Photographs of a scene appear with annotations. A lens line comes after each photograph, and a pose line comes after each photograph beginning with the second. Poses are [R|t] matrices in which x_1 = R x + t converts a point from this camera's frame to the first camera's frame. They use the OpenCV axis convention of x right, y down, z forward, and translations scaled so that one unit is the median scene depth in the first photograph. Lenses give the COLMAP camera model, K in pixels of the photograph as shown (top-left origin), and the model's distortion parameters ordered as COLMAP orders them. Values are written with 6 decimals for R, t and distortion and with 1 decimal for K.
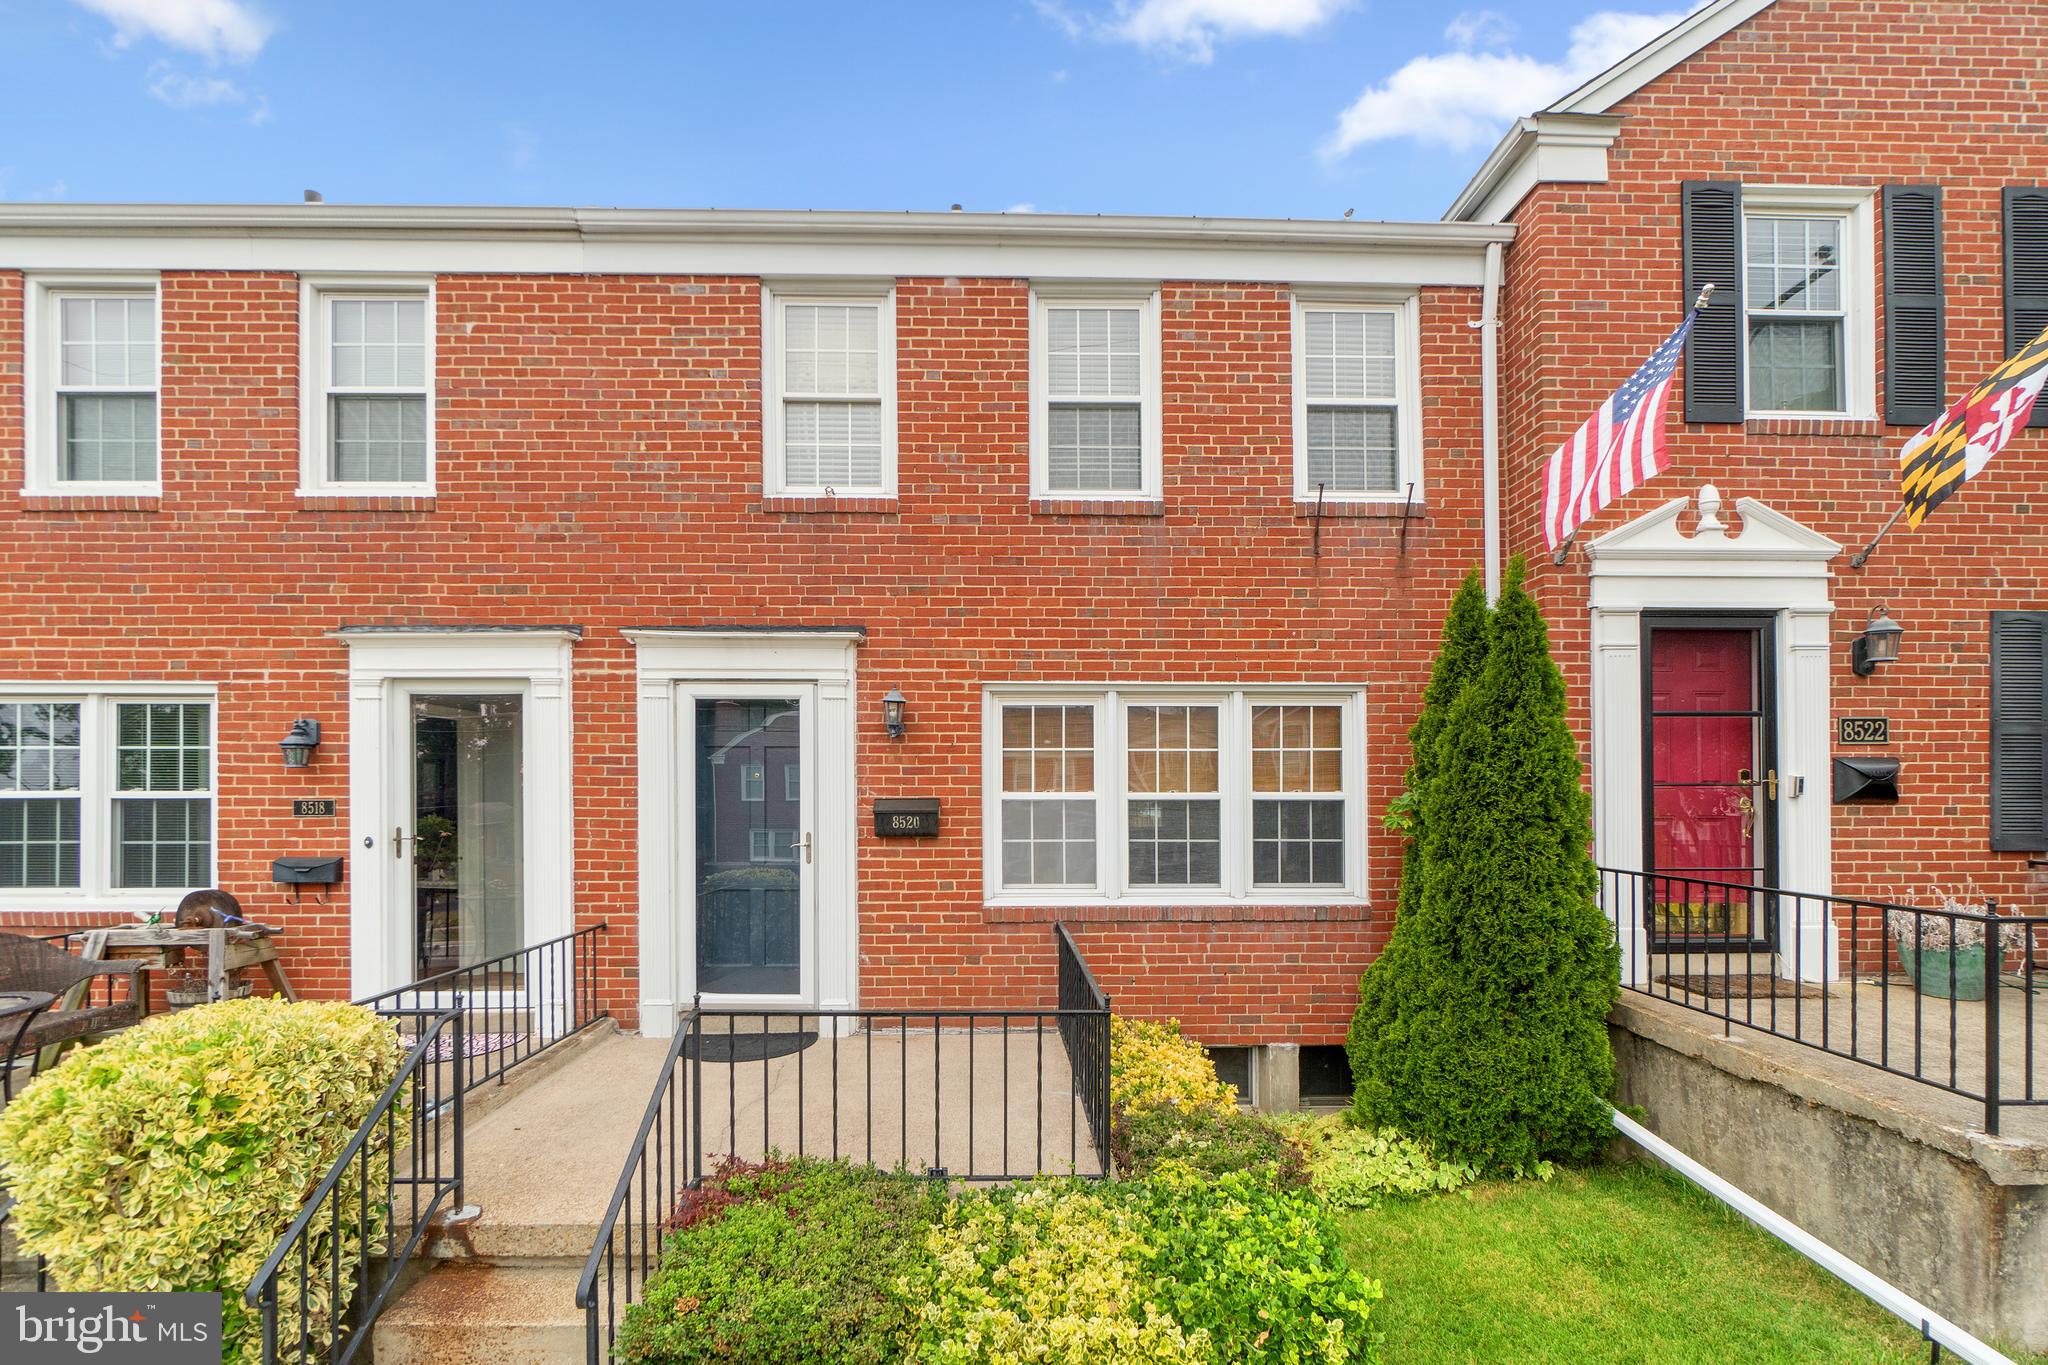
lens RADIAL K [[895.9, 0, 1019.8], [0, 895.9, 672.3], [0, 0, 1]] dist [-0.000881, -0.000194]
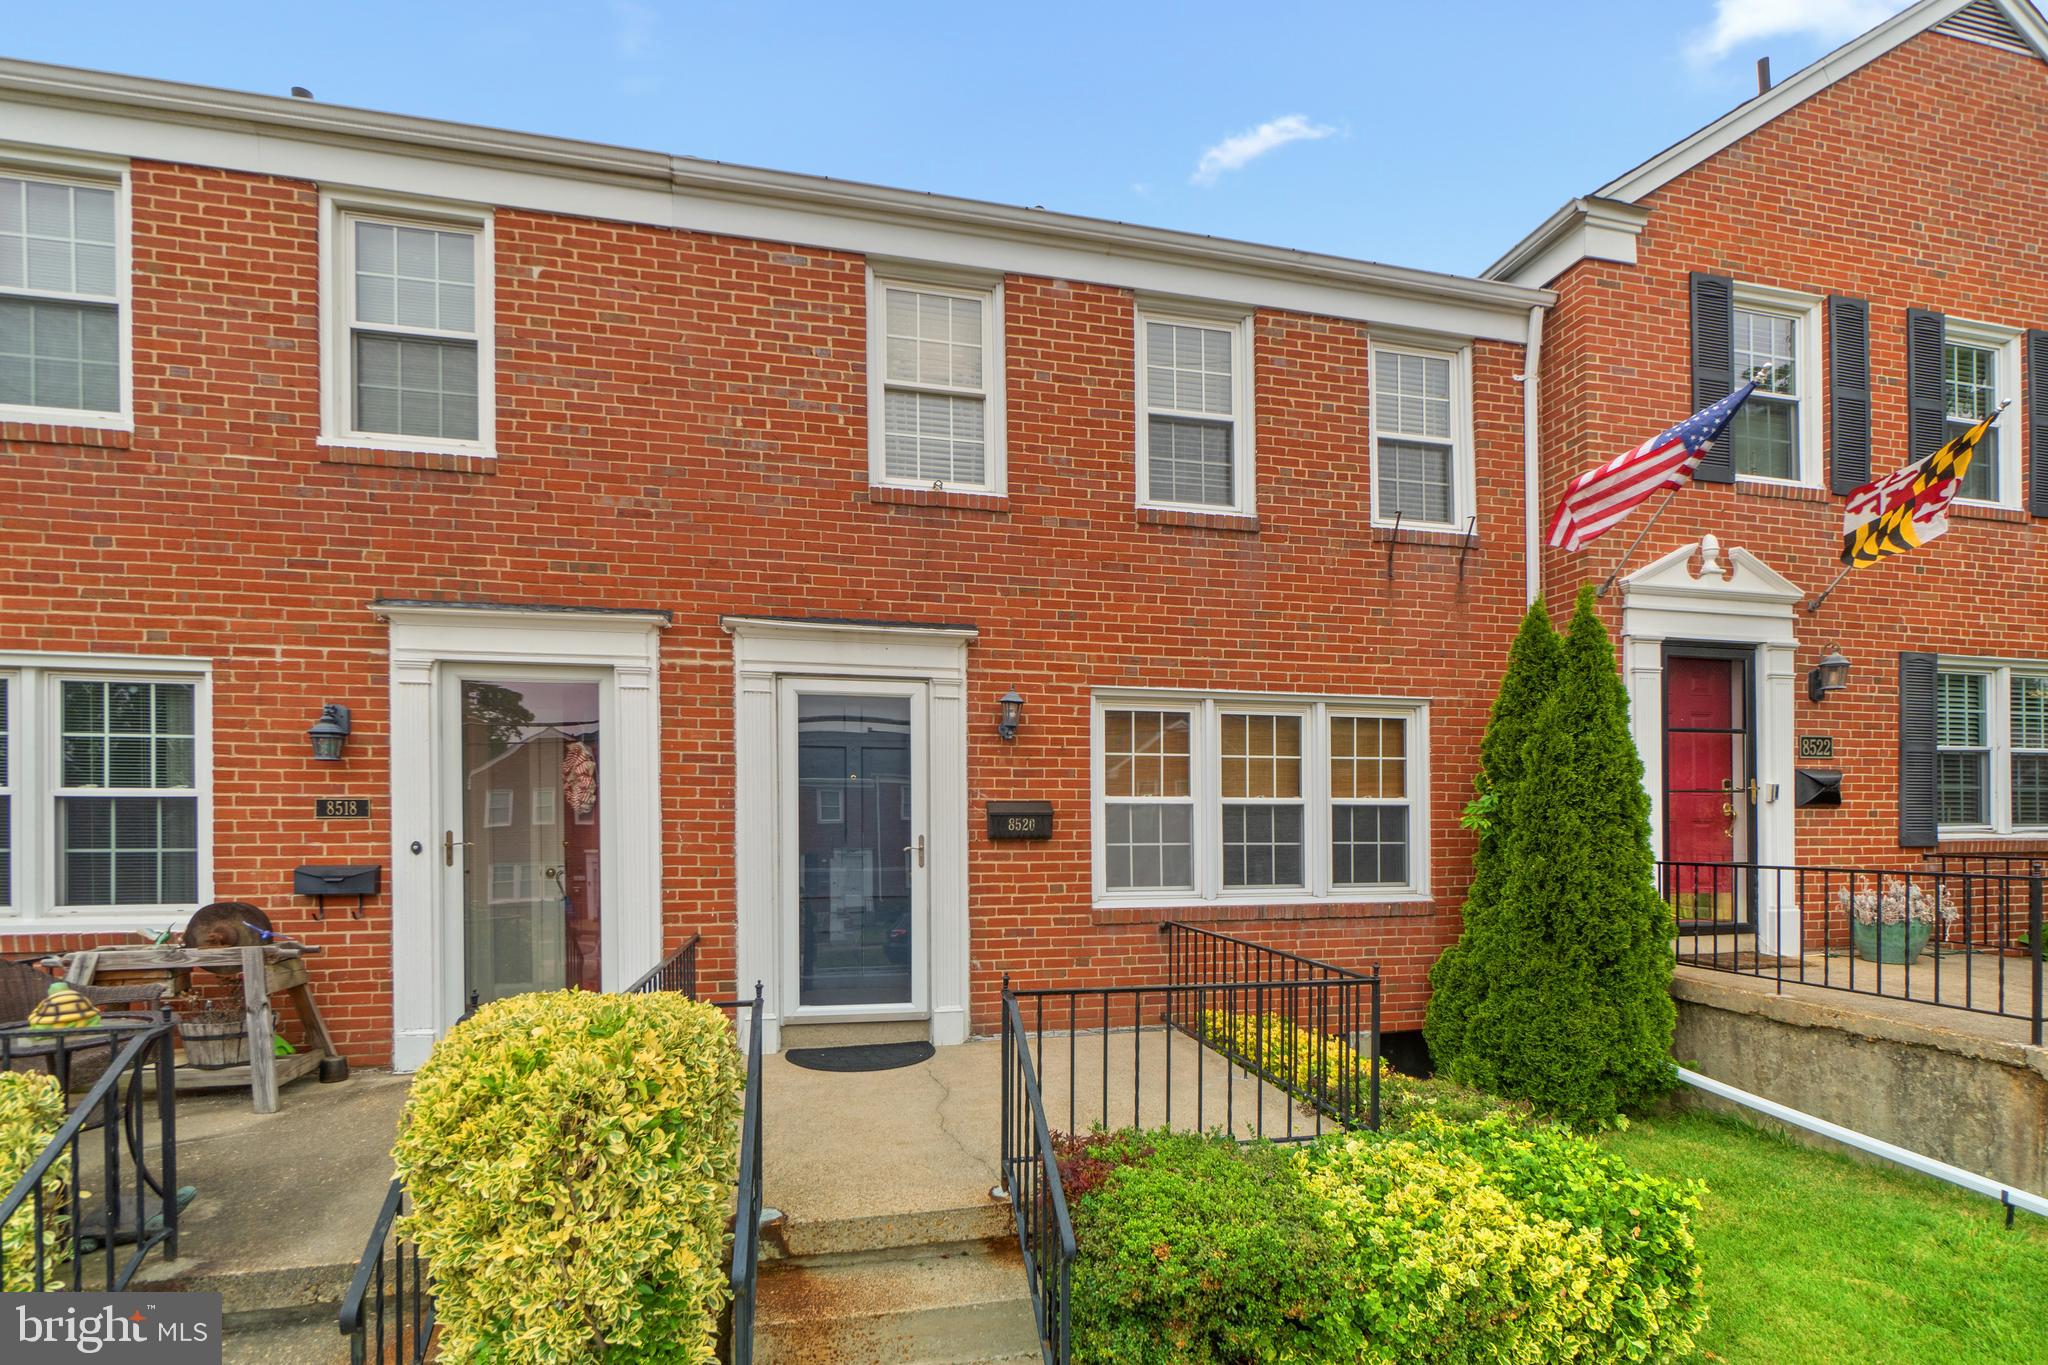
lens RADIAL K [[931.2, 0, 1024.2], [0, 931.2, 704.2], [0, 0, 1]] dist [-0.000207, -0.000923]
pose [[0.979056, 0.026316, 0.201882, -0.326741], [-0.026220, 0.999651, -0.003151, 0.036736], [-0.201894, -0.002208, 0.979405, -0.006971]]
